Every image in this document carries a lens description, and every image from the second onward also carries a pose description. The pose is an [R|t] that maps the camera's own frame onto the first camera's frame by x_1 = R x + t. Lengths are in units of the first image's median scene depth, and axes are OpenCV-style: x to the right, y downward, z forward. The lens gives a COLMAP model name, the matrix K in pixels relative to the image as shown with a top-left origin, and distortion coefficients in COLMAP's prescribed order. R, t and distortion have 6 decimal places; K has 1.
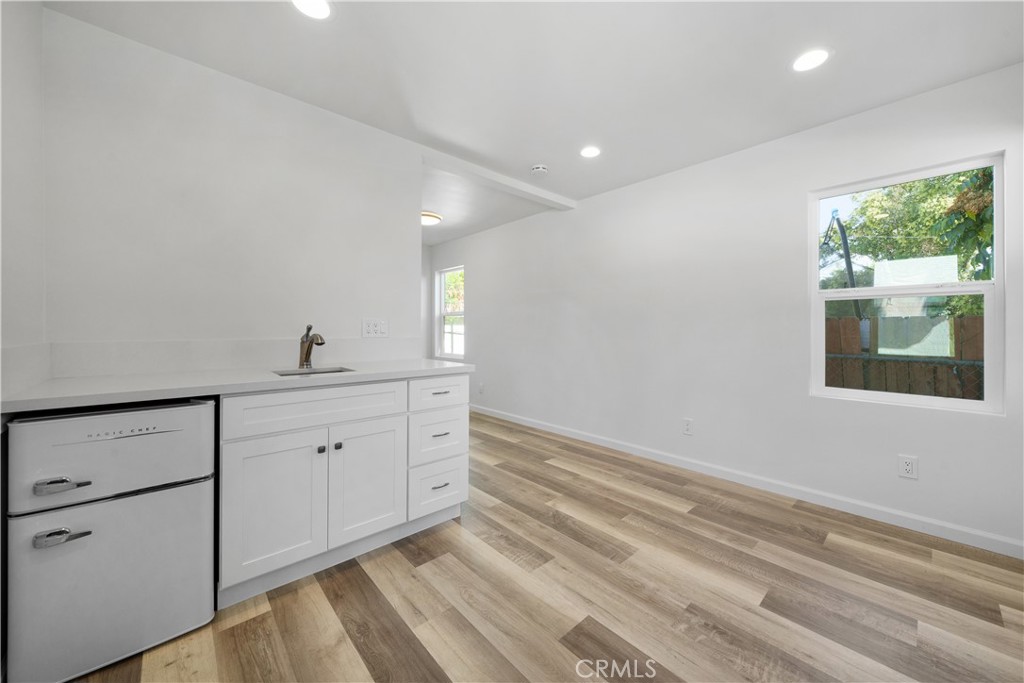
lens RADIAL K [[386.1, 0, 515.7], [0, 386.1, 332.9], [0, 0, 1]] dist [-0.001660, -0.000063]
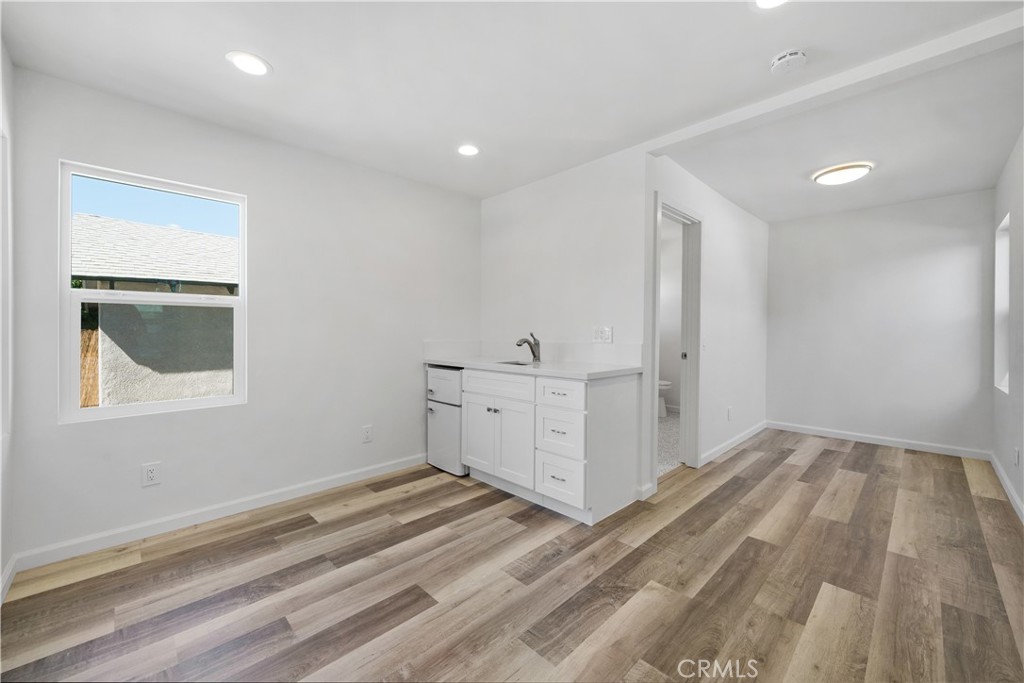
lens RADIAL K [[396.0, 0, 514.2], [0, 396.0, 337.3], [0, 0, 1]] dist [0.001663, 0.000150]
pose [[0.034876, 0.007924, -0.999360, 0.991091], [-0.009025, 0.999930, 0.007614, -0.012888], [0.999351, 0.008753, 0.034945, 0.892802]]
